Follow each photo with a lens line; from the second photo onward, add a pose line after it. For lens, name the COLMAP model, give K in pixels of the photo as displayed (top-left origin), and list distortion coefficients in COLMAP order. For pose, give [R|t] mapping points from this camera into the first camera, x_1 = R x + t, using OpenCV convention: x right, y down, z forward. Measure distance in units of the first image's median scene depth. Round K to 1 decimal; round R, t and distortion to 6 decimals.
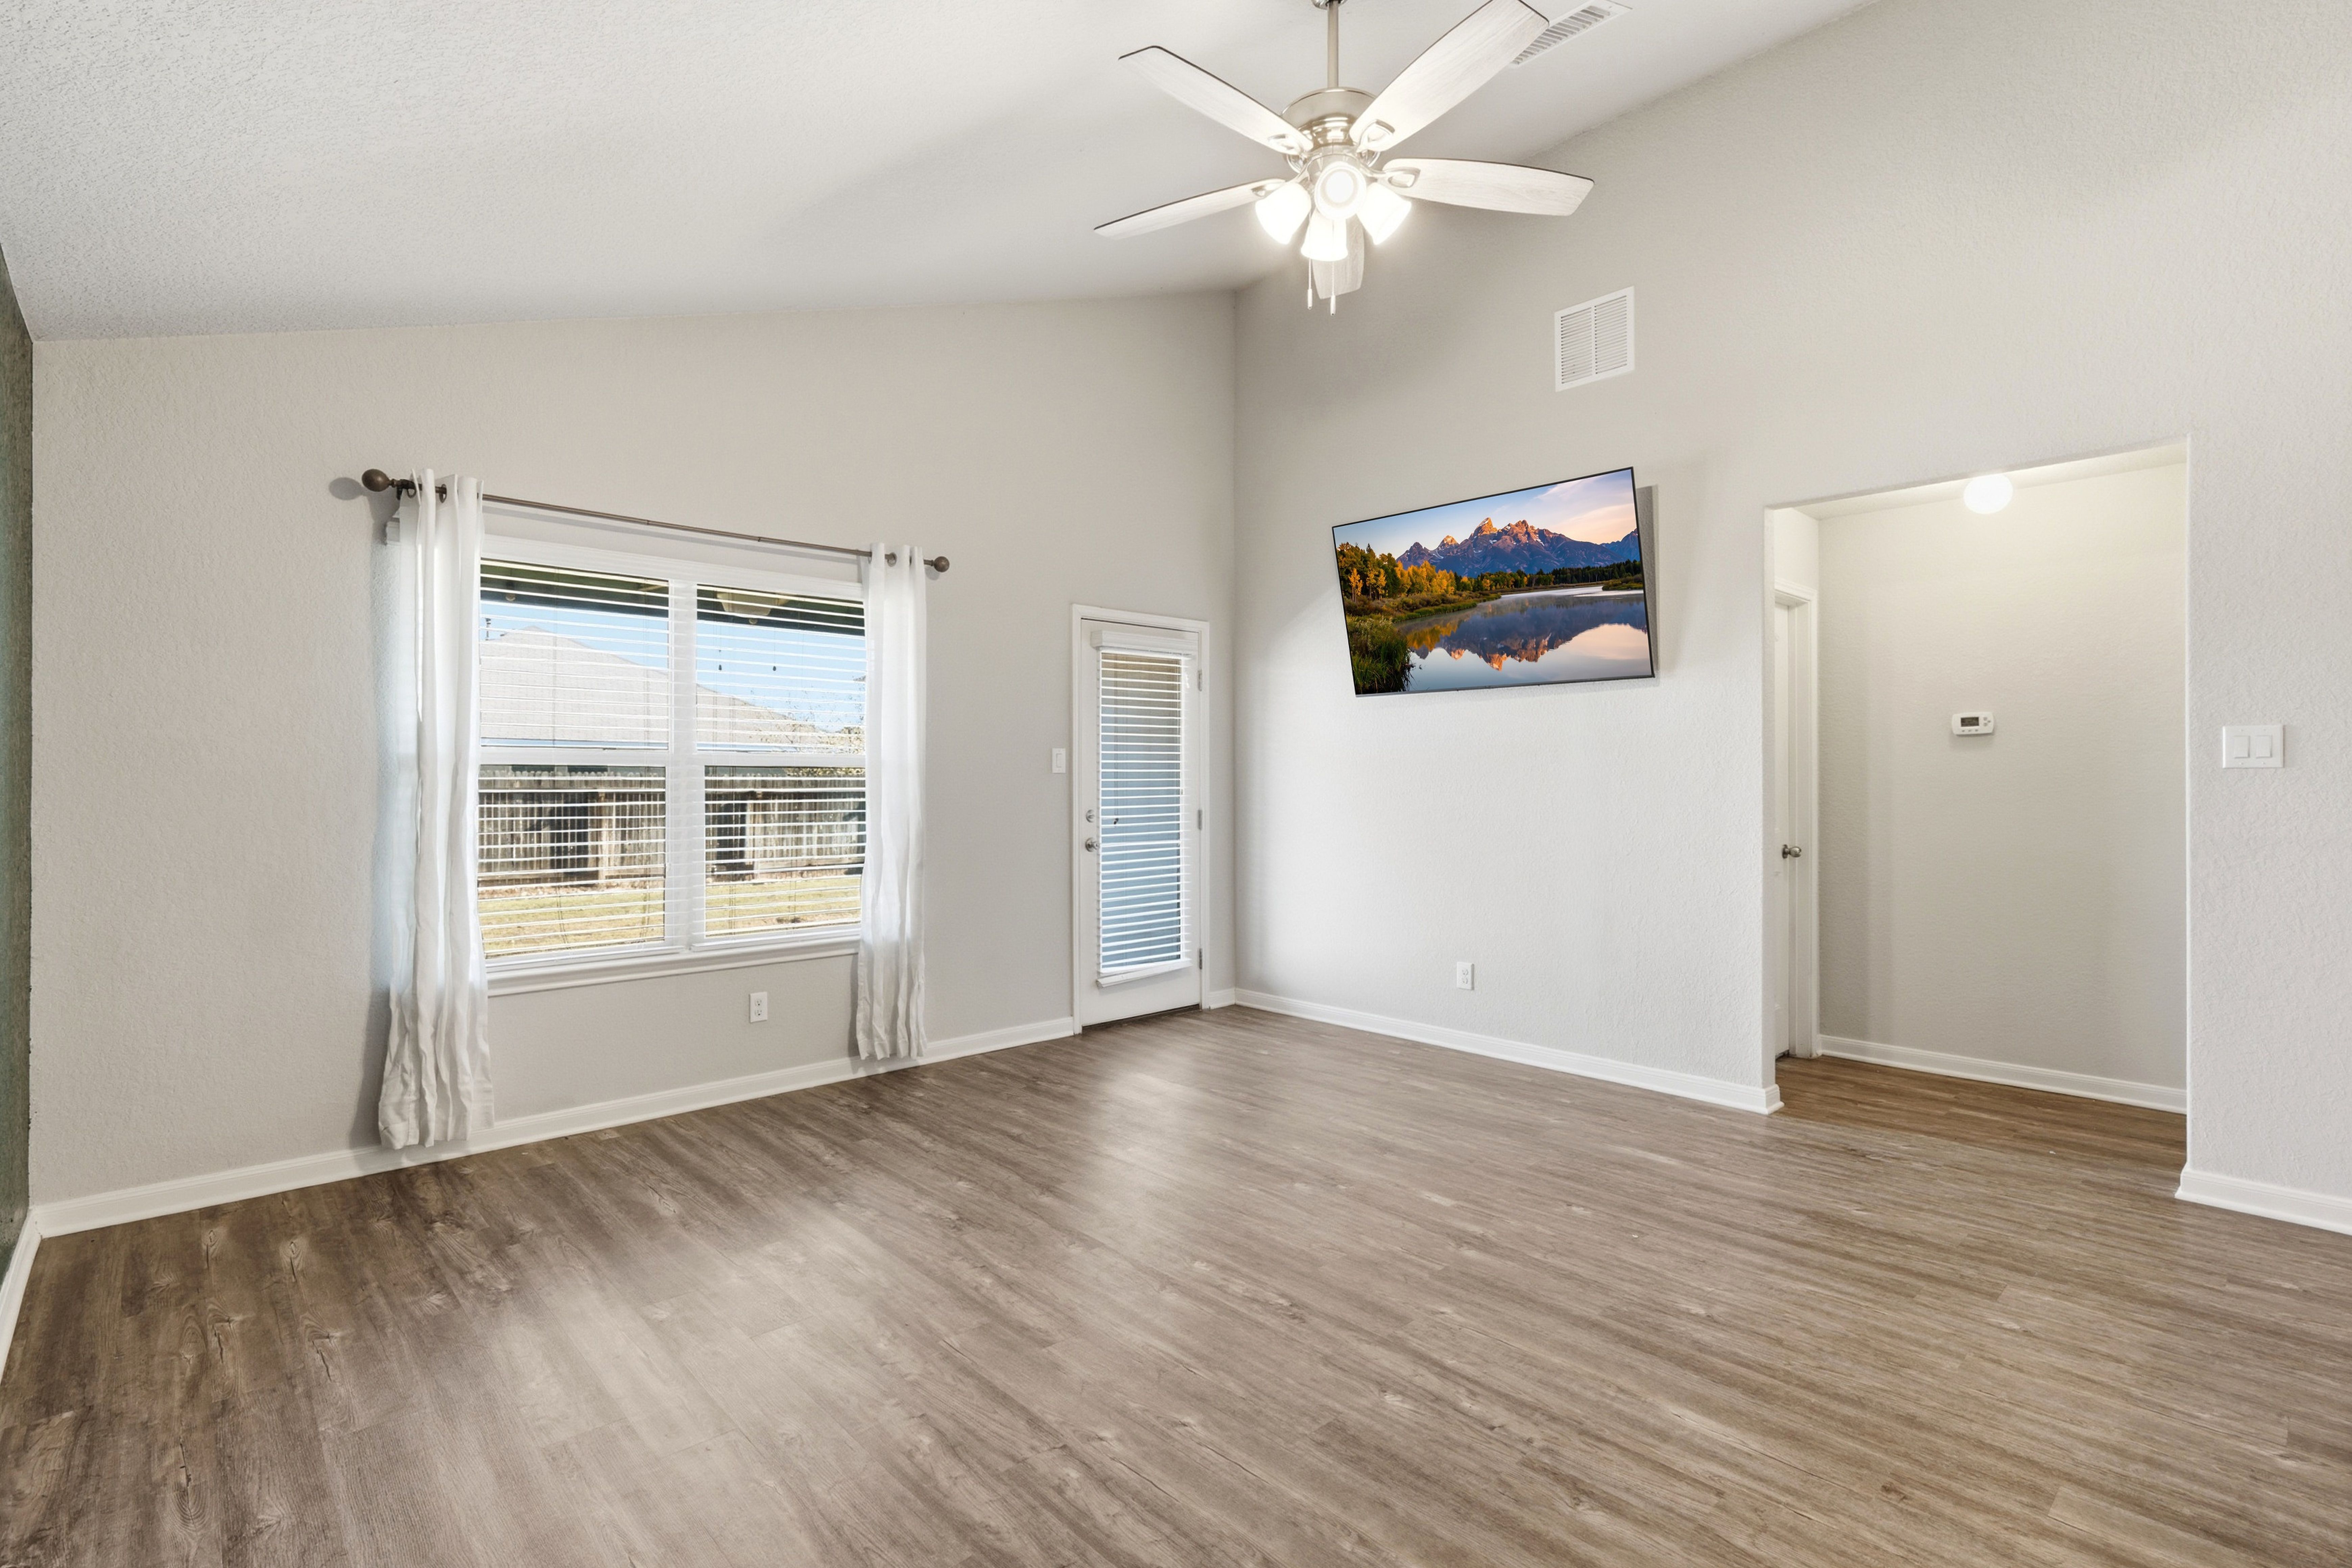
lens RADIAL K [[1101.1, 0, 1175.9], [0, 1101.1, 772.0], [0, 0, 1]] dist [-0.012553, 0.003772]
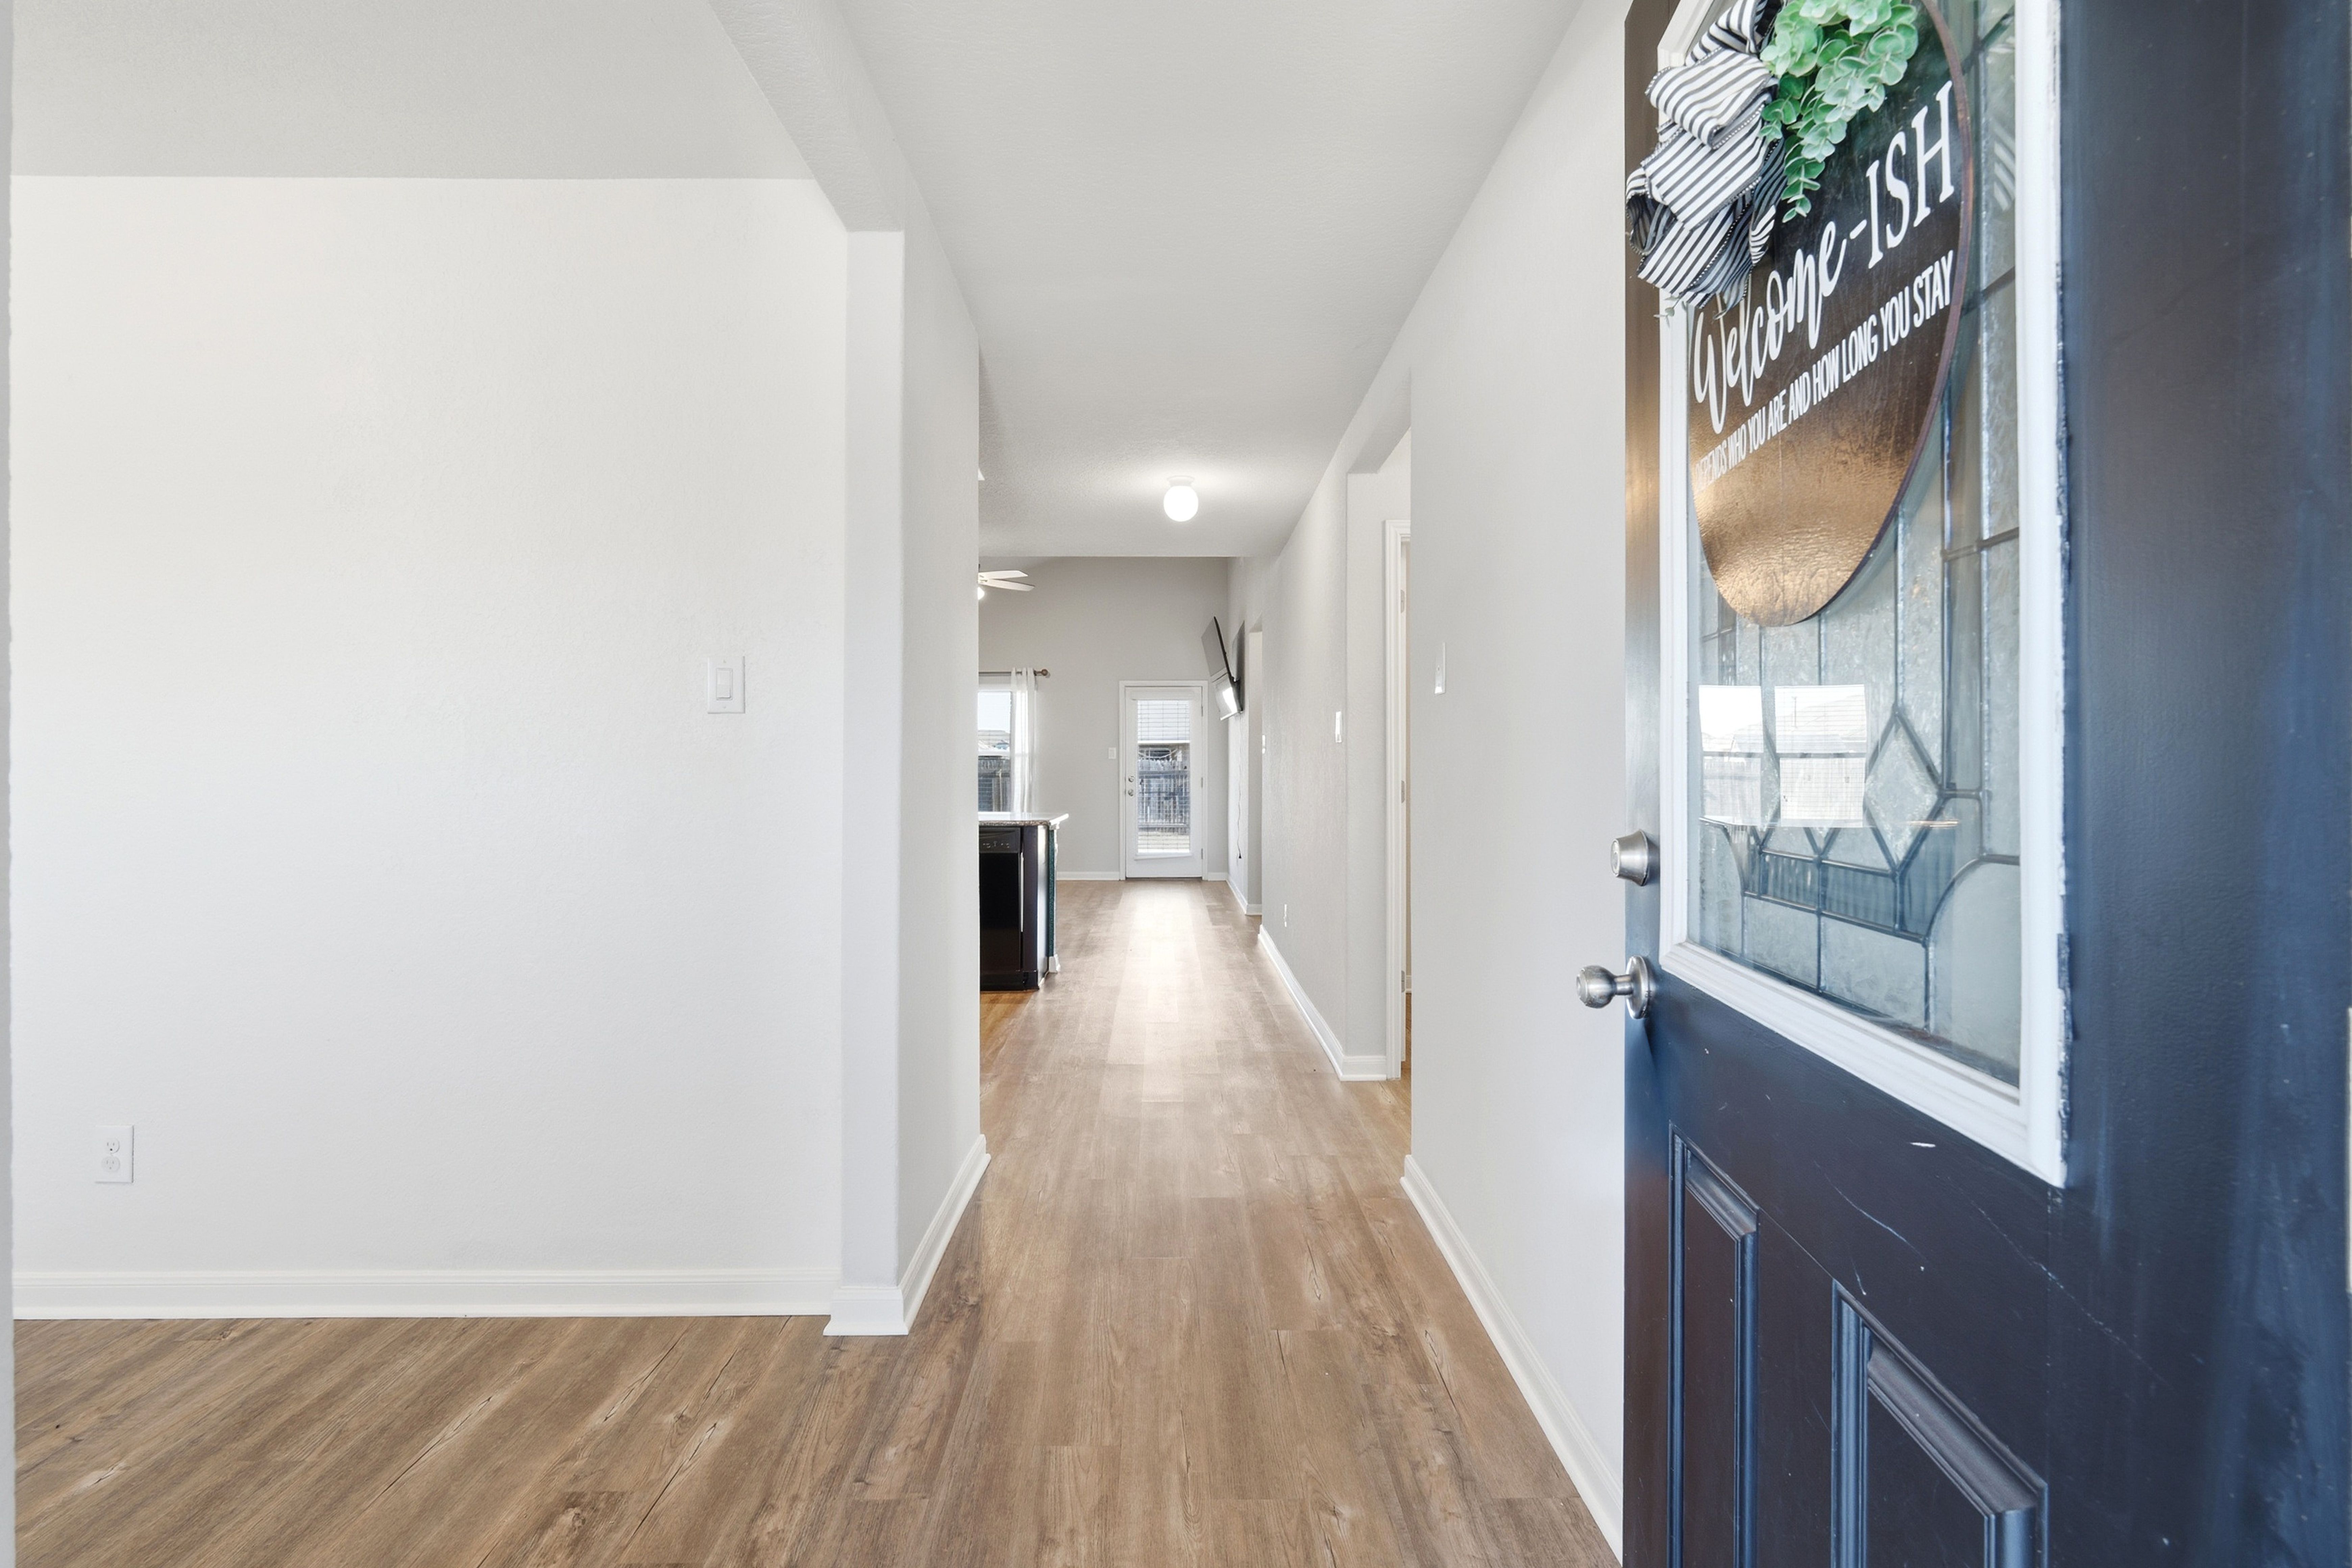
lens RADIAL K [[1101.1, 0, 1177.4], [0, 1101.1, 772.4], [0, 0, 1]] dist [-0.012553, 0.003772]
pose [[0.743387, 0.002789, -0.668855, 1.732845], [0.004363, 0.999950, 0.009019, 0.010079], [0.668847, -0.009623, 0.743338, -0.638801]]
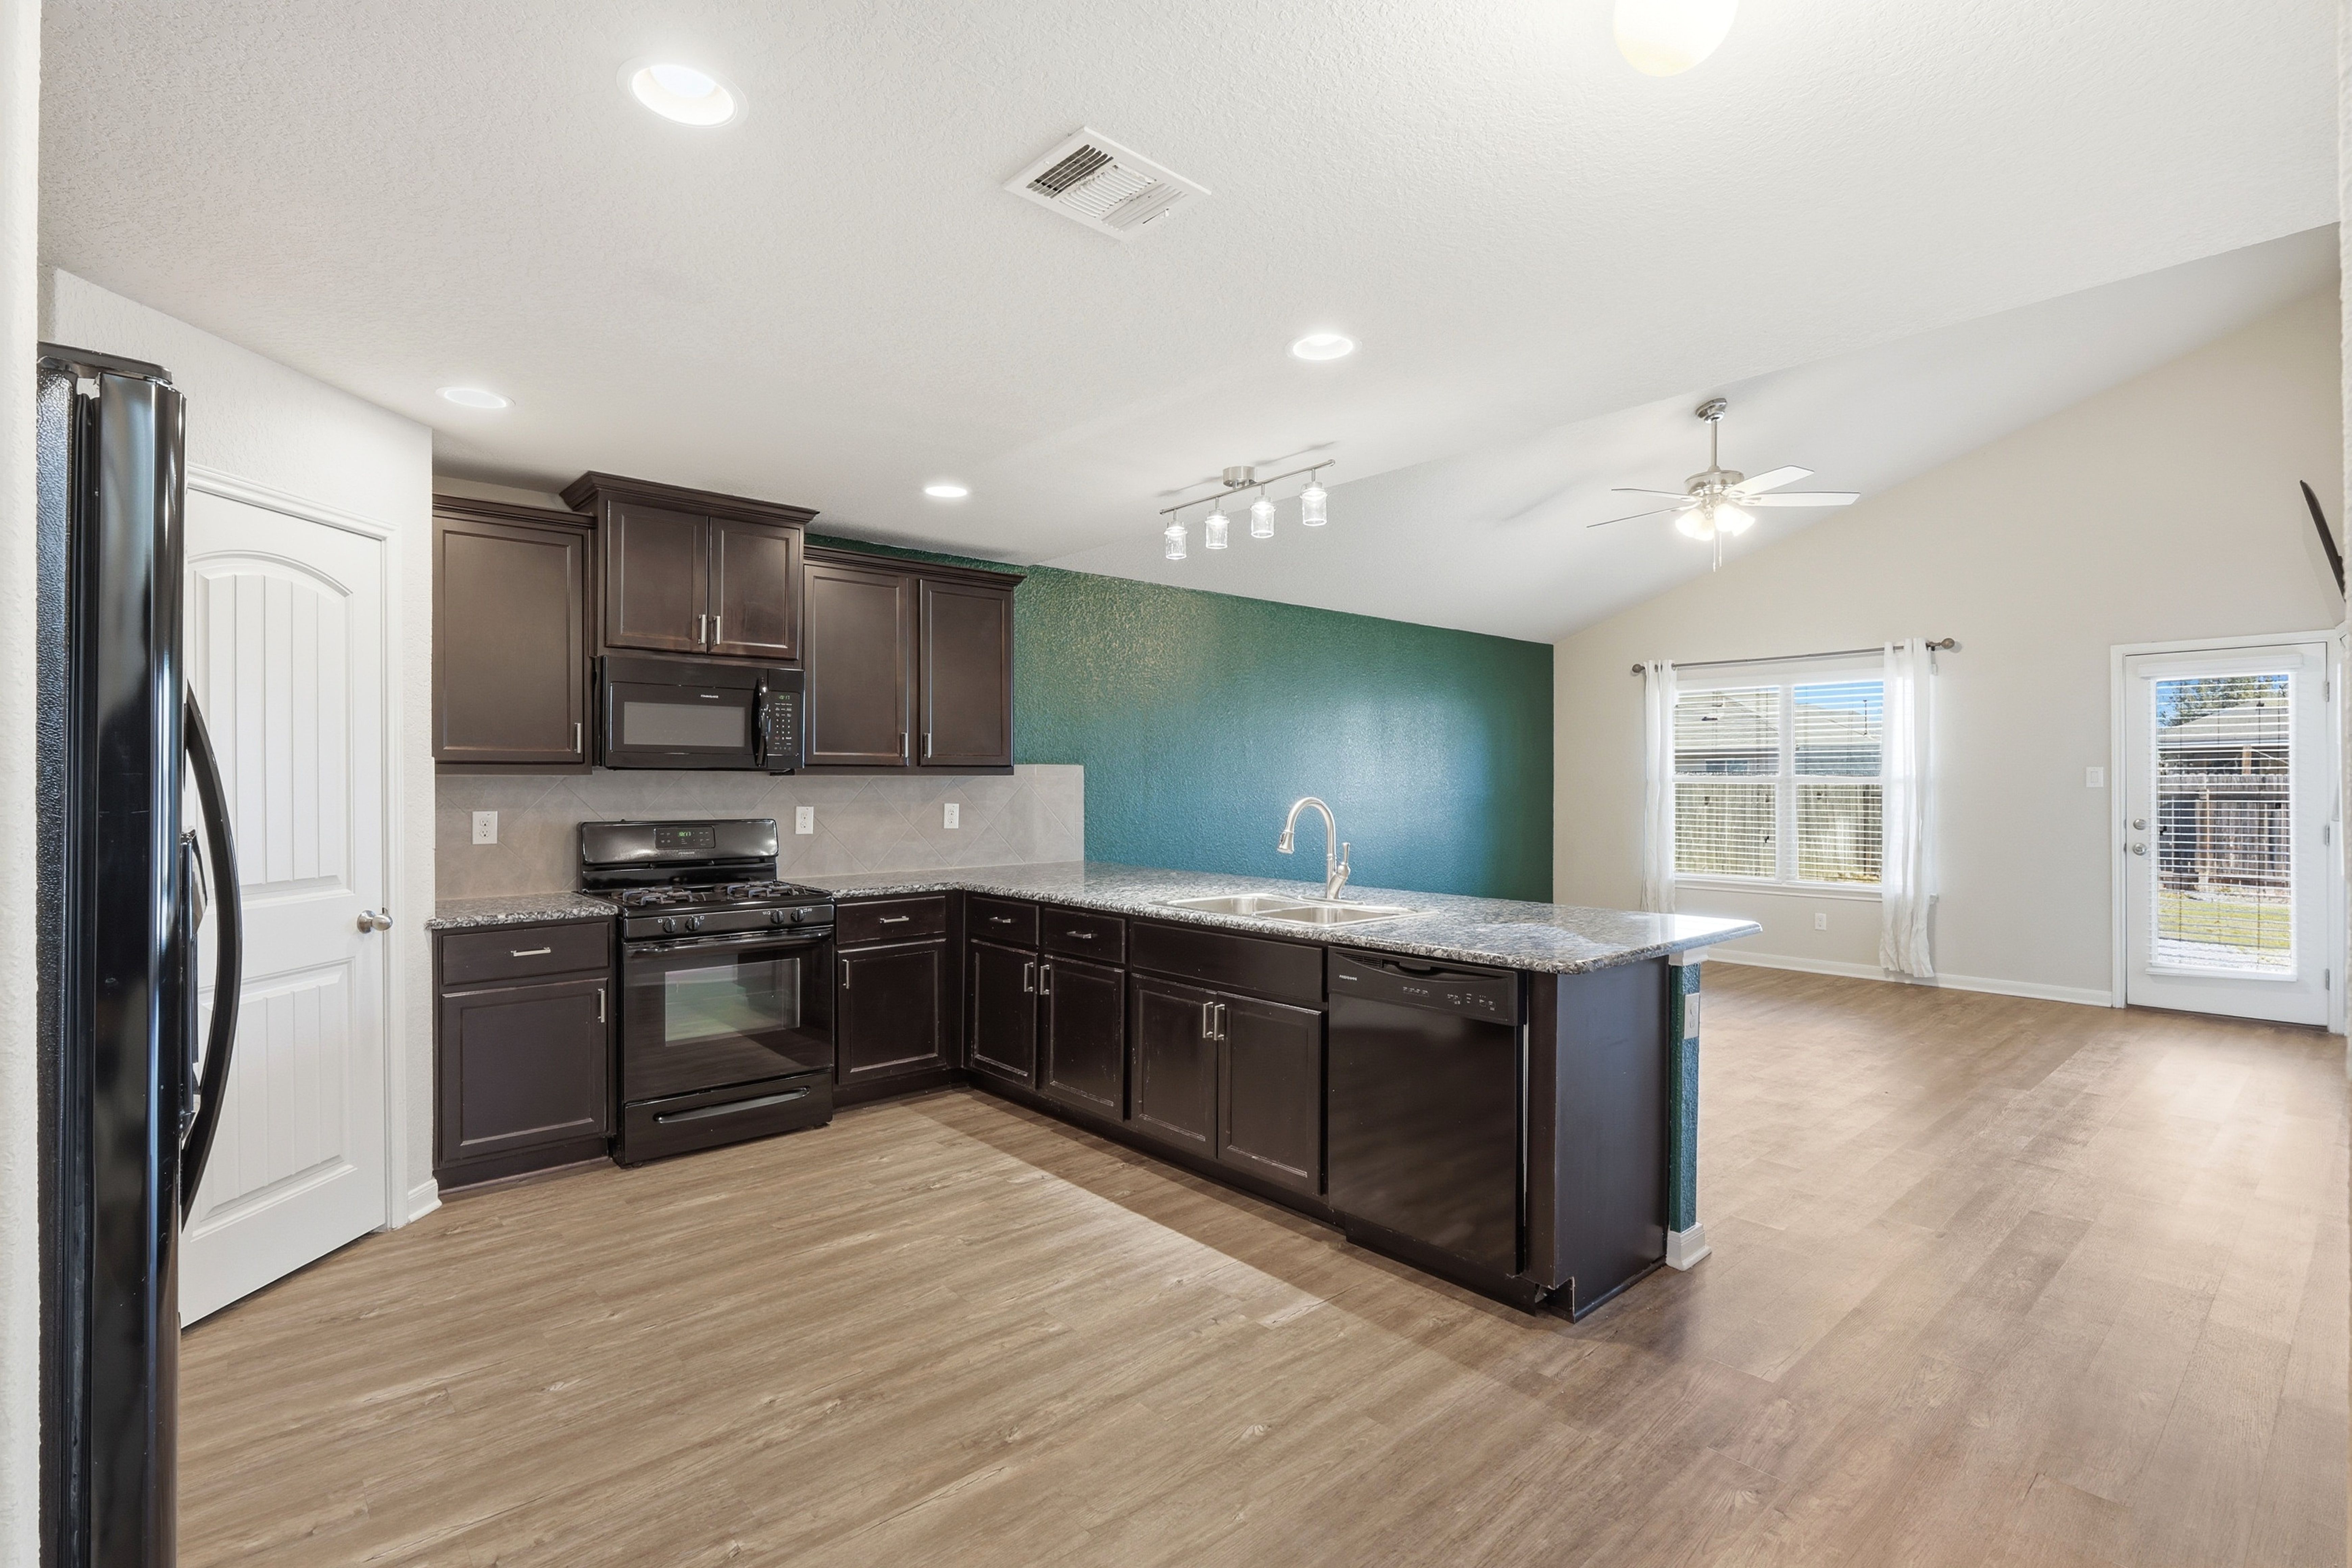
lens RADIAL K [[1101.1, 0, 1171.1], [0, 1101.1, 778.9], [0, 0, 1]] dist [-0.012553, 0.003772]
pose [[-0.024295, -0.000177, -0.999705, 1.347689], [0.009529, 0.999955, -0.000408, -0.021054], [0.999659, -0.009536, -0.024292, 0.012426]]
